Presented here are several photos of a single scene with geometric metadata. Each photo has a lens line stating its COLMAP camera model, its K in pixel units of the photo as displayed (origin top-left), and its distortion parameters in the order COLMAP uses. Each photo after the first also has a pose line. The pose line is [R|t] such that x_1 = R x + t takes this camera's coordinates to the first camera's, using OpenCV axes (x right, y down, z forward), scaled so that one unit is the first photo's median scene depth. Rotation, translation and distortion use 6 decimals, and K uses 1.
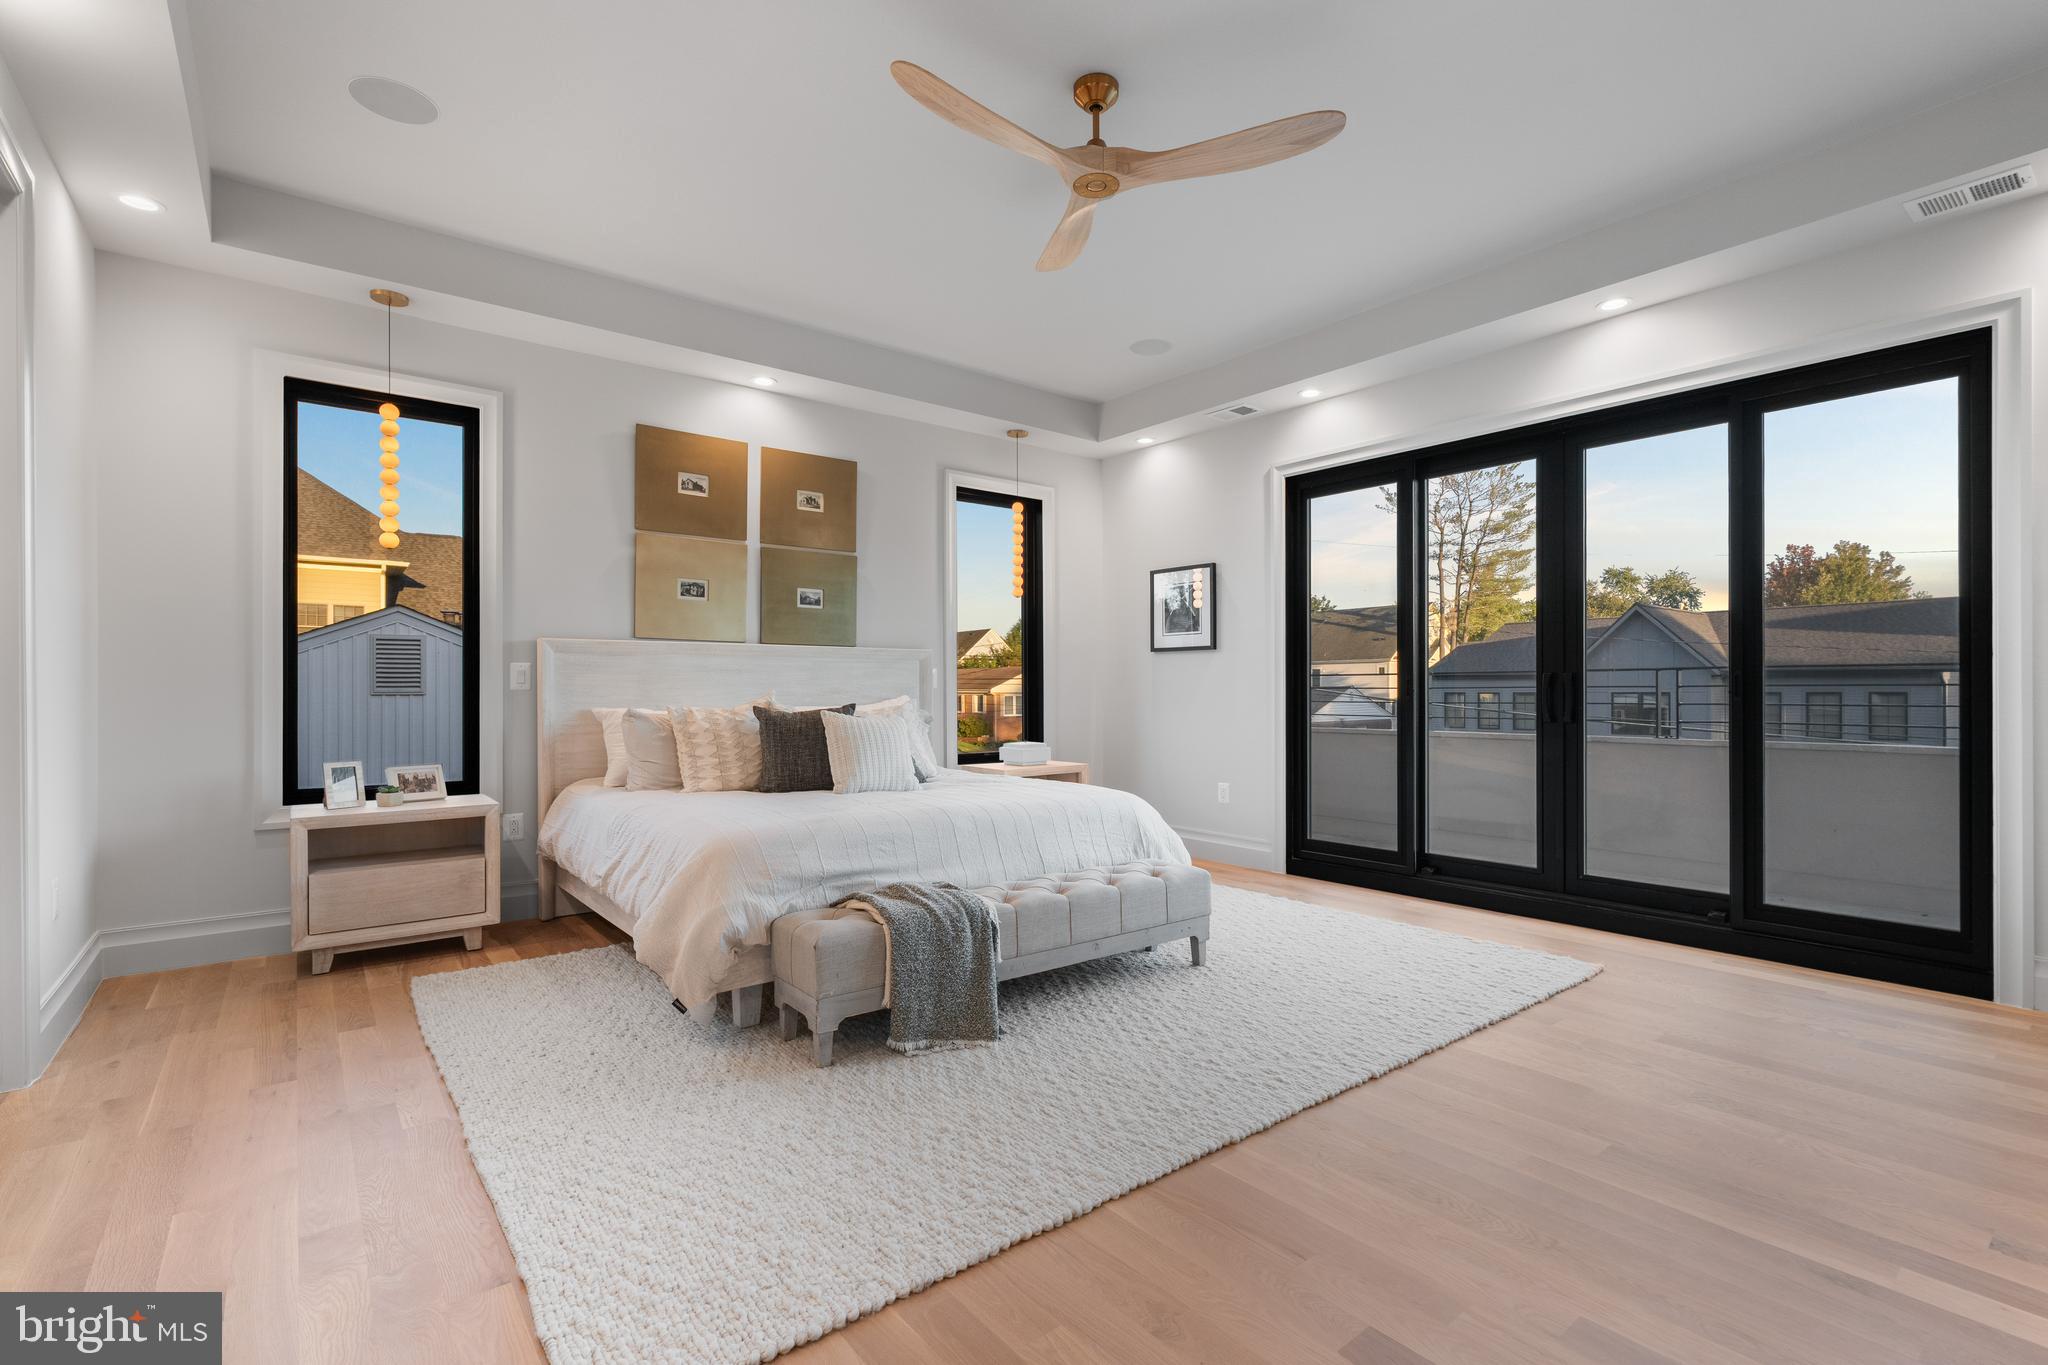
lens RADIAL K [[929.5, 0, 1029.1], [0, 929.5, 675.9], [0, 0, 1]] dist [-0.007415, 0.002770]
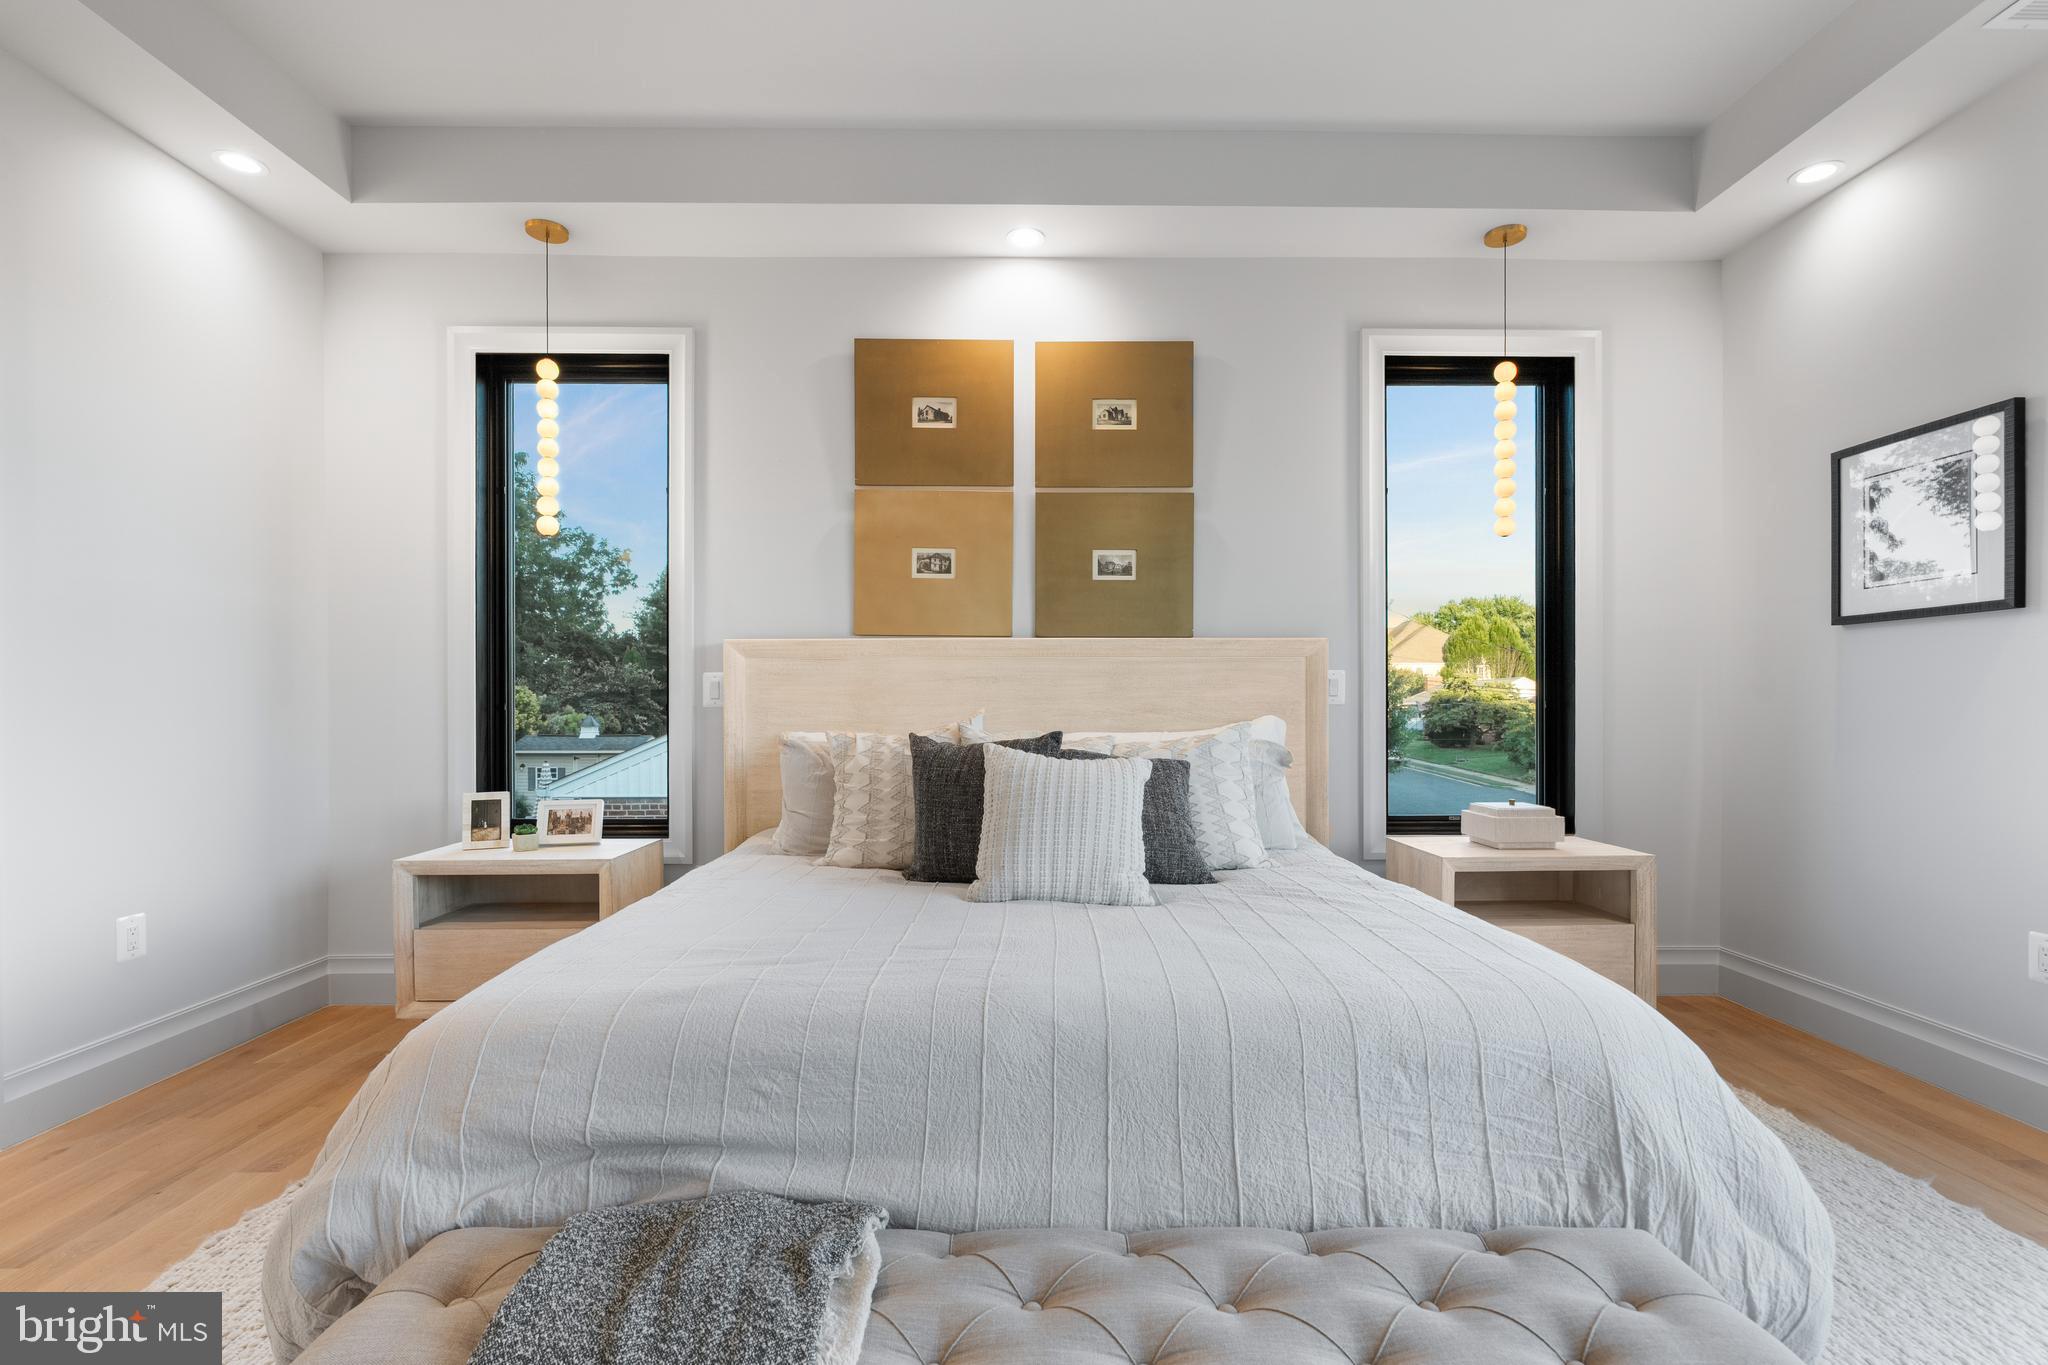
lens RADIAL K [[934.7, 0, 1026.1], [0, 934.7, 713.9], [0, 0, 1]] dist [-0.003851, 0.000780]
pose [[0.792677, 0.002854, -0.609635, 0.121355], [0.010519, 0.999776, 0.018358, 0.007997], [0.609550, -0.020964, 0.792470, 0.476121]]
